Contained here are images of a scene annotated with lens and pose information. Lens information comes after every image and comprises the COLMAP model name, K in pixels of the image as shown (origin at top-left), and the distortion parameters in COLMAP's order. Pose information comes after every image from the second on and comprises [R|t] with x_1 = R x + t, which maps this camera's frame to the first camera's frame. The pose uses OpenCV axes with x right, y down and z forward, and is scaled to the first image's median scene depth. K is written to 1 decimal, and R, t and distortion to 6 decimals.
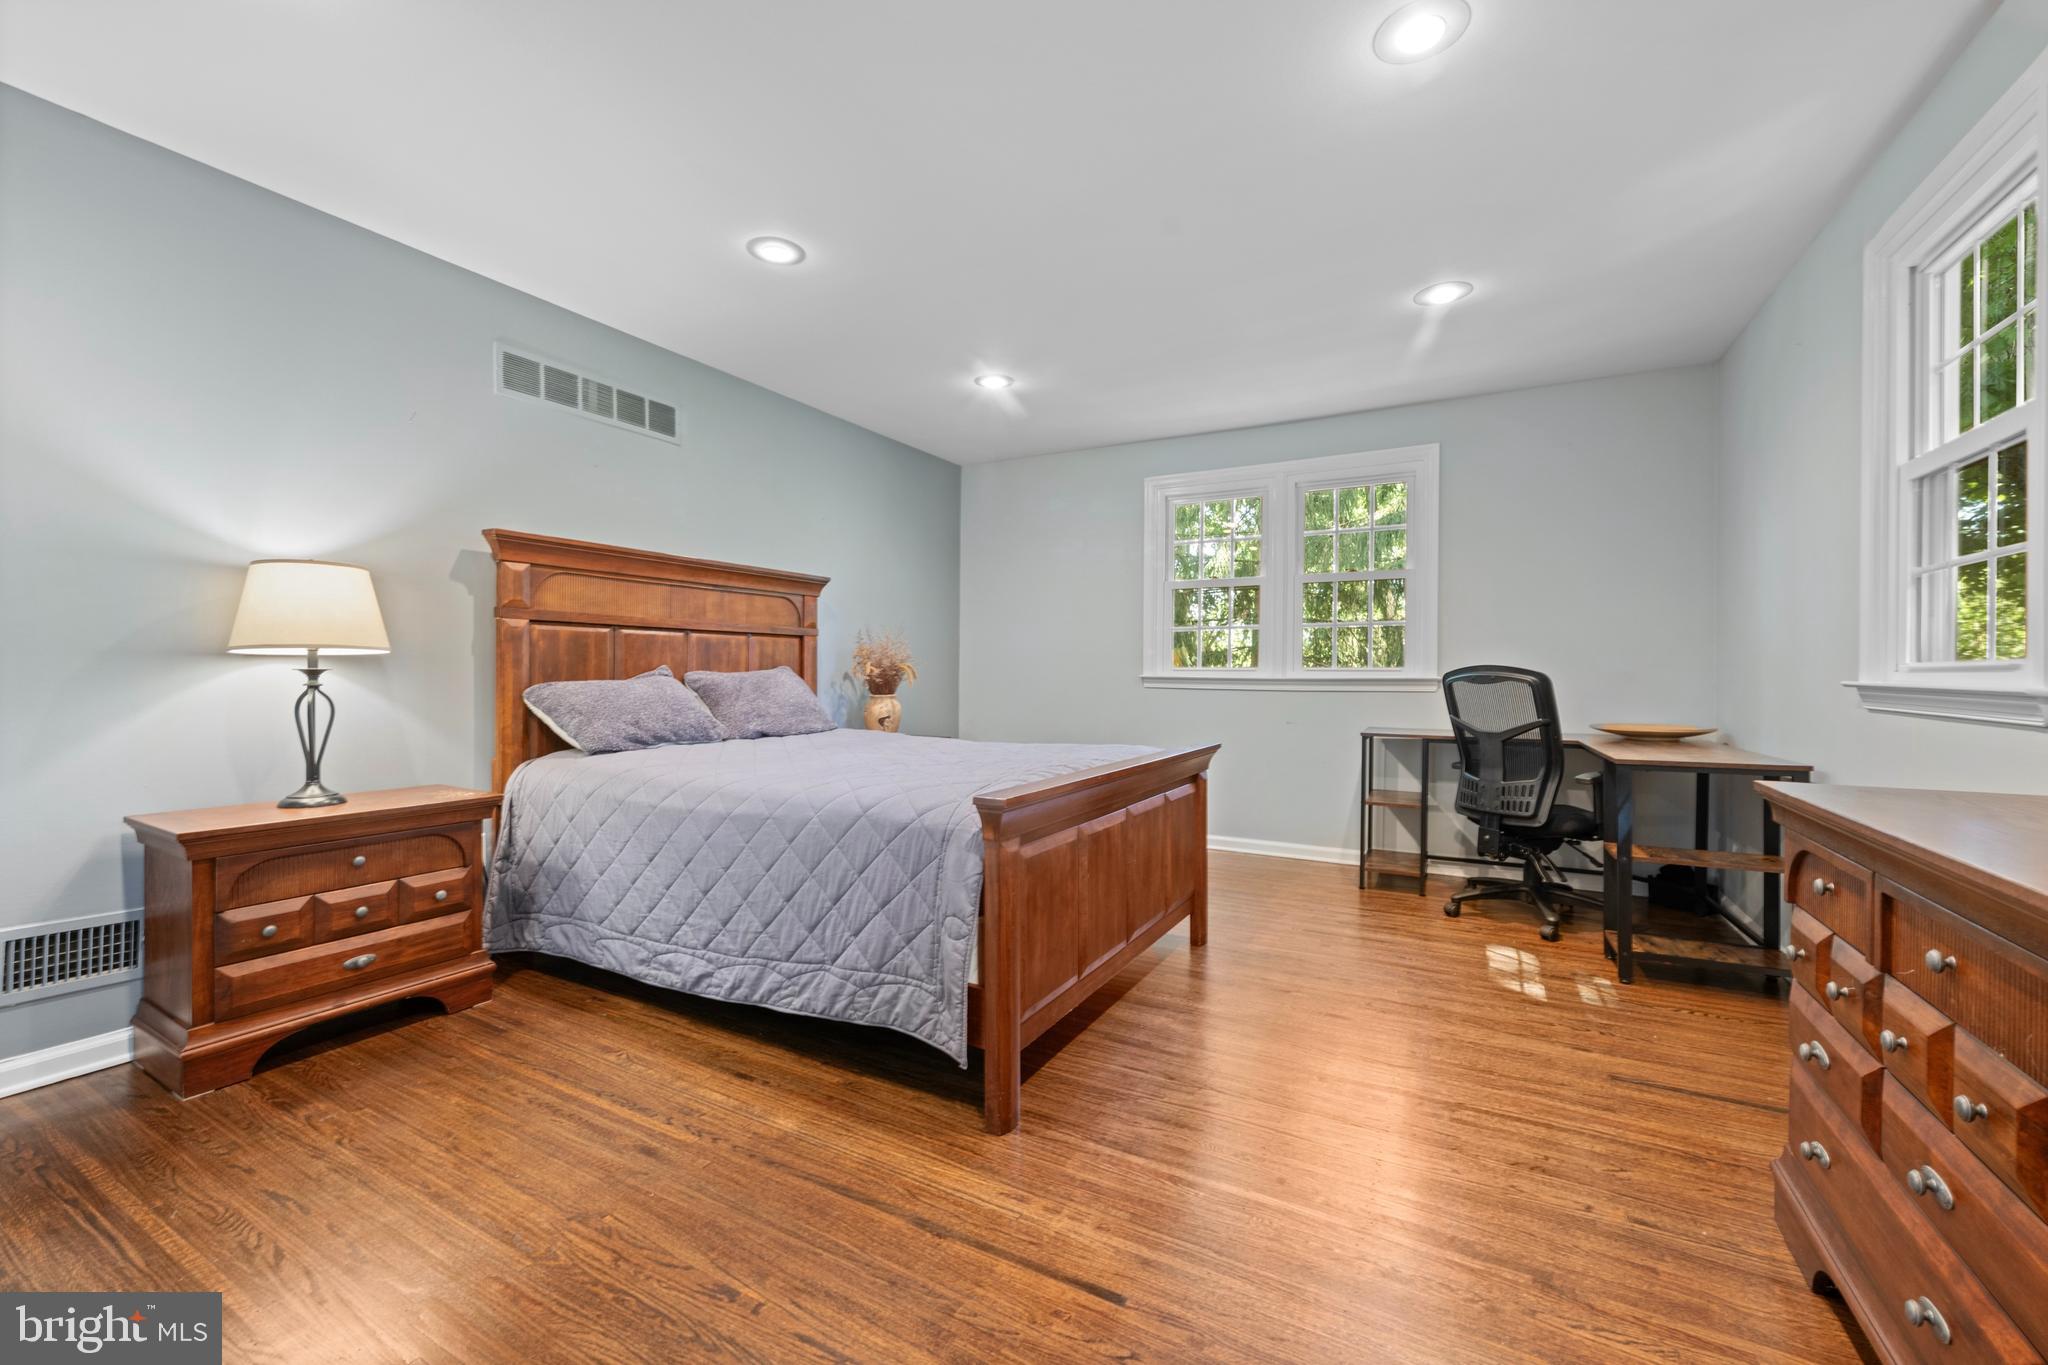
lens RADIAL K [[813.6, 0, 1016.2], [0, 813.6, 678.6], [0, 0, 1]] dist [0.000925, -0.000195]
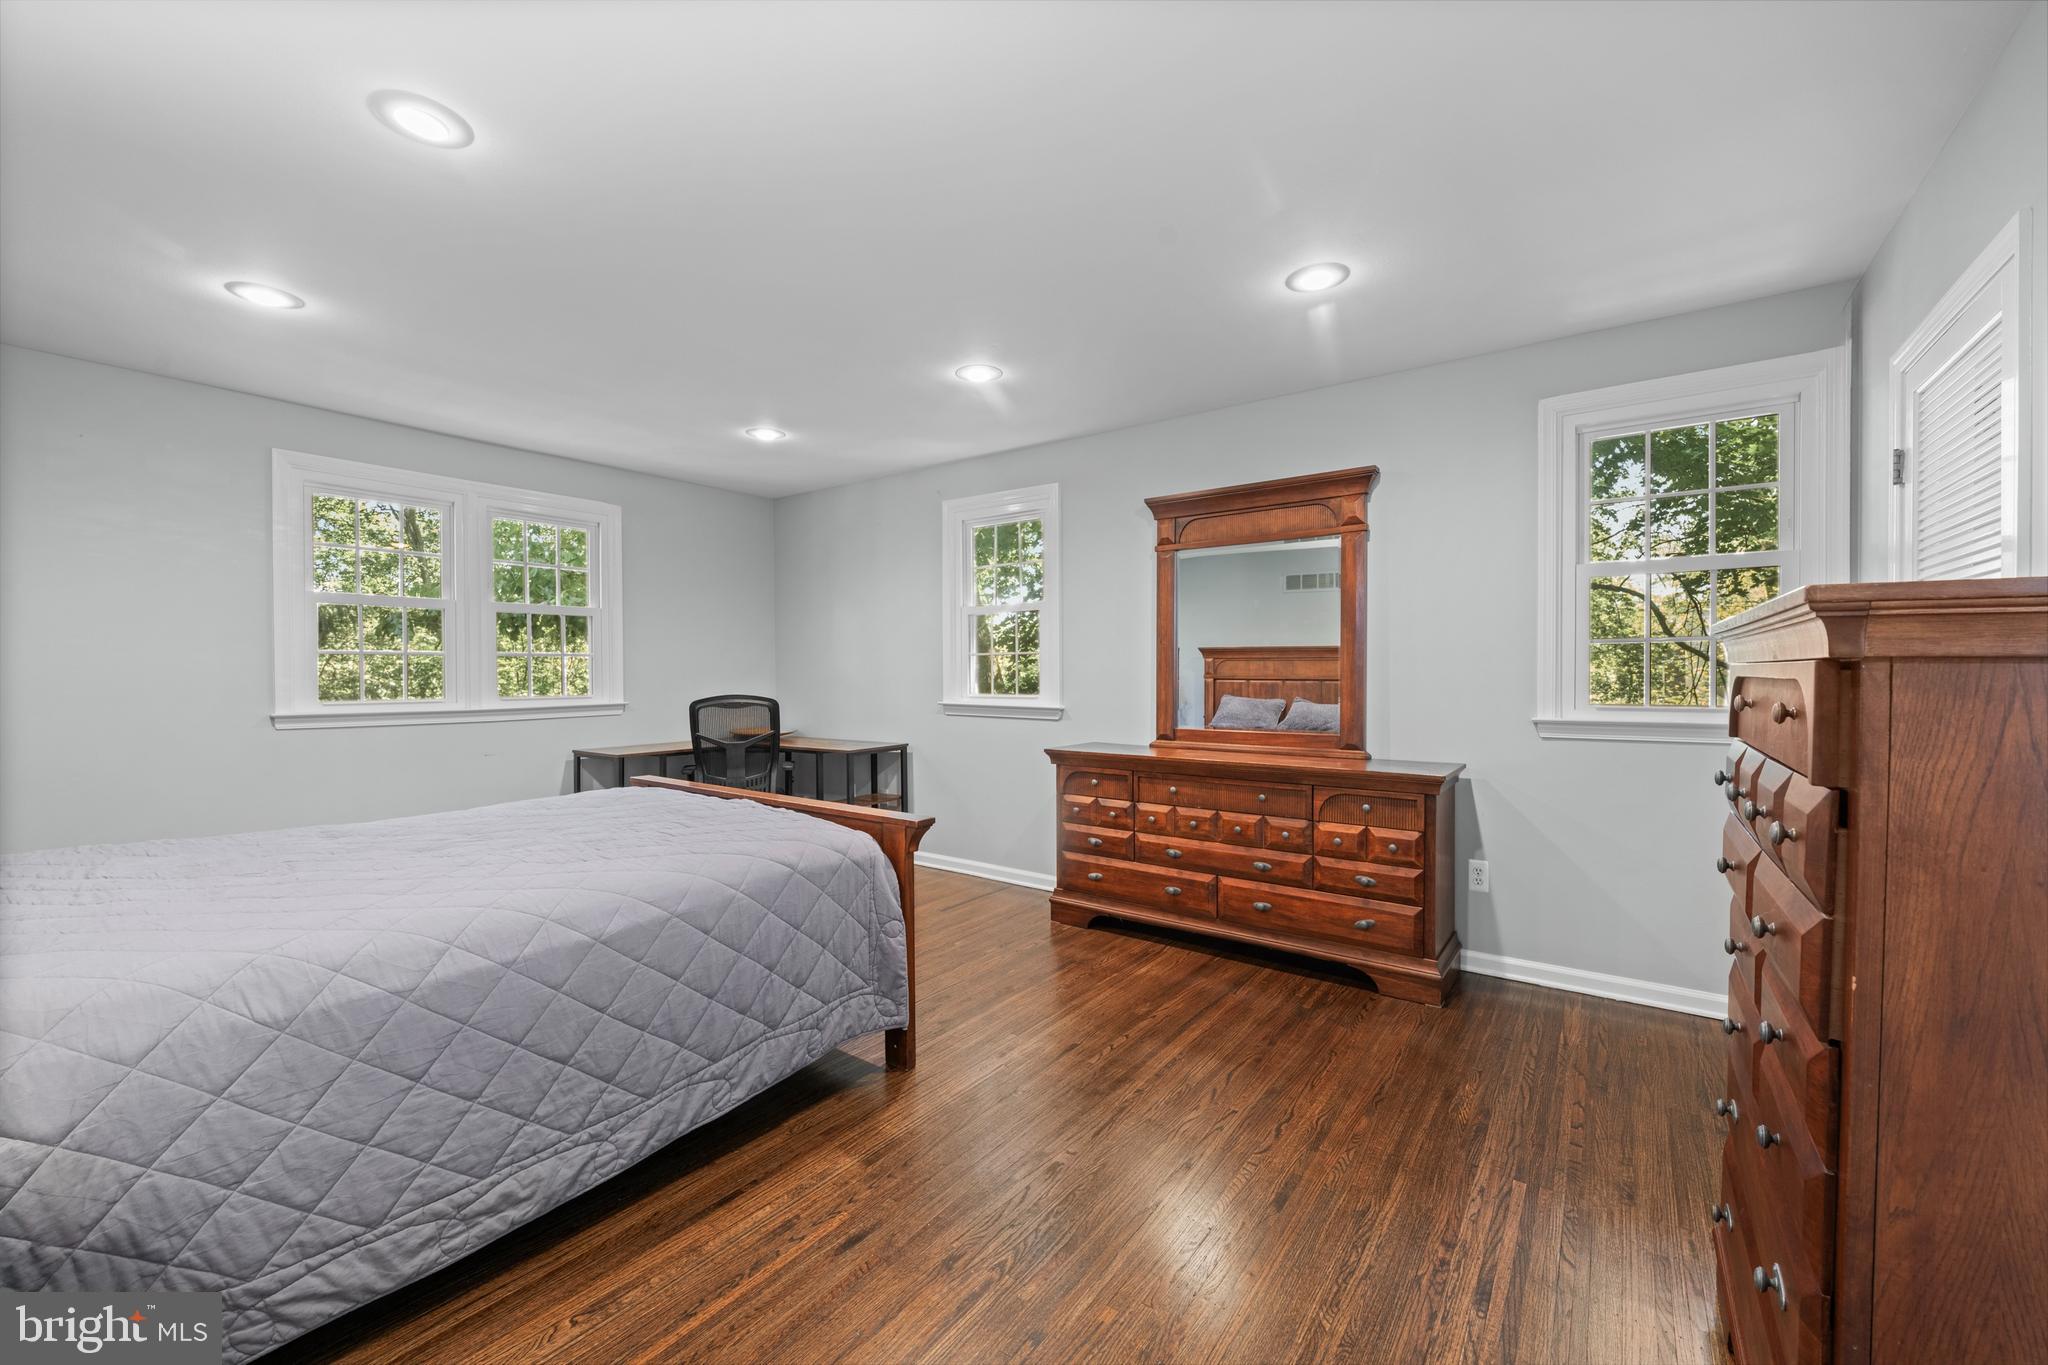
lens RADIAL K [[813.6, 0, 1007.1], [0, 813.6, 679.1], [0, 0, 1]] dist [0.000925, -0.000195]
pose [[0.140599, -0.015680, 0.989942, -1.004365], [0.009155, 0.999852, 0.014537, -0.080175], [-0.990024, 0.007019, 0.140722, 0.486315]]
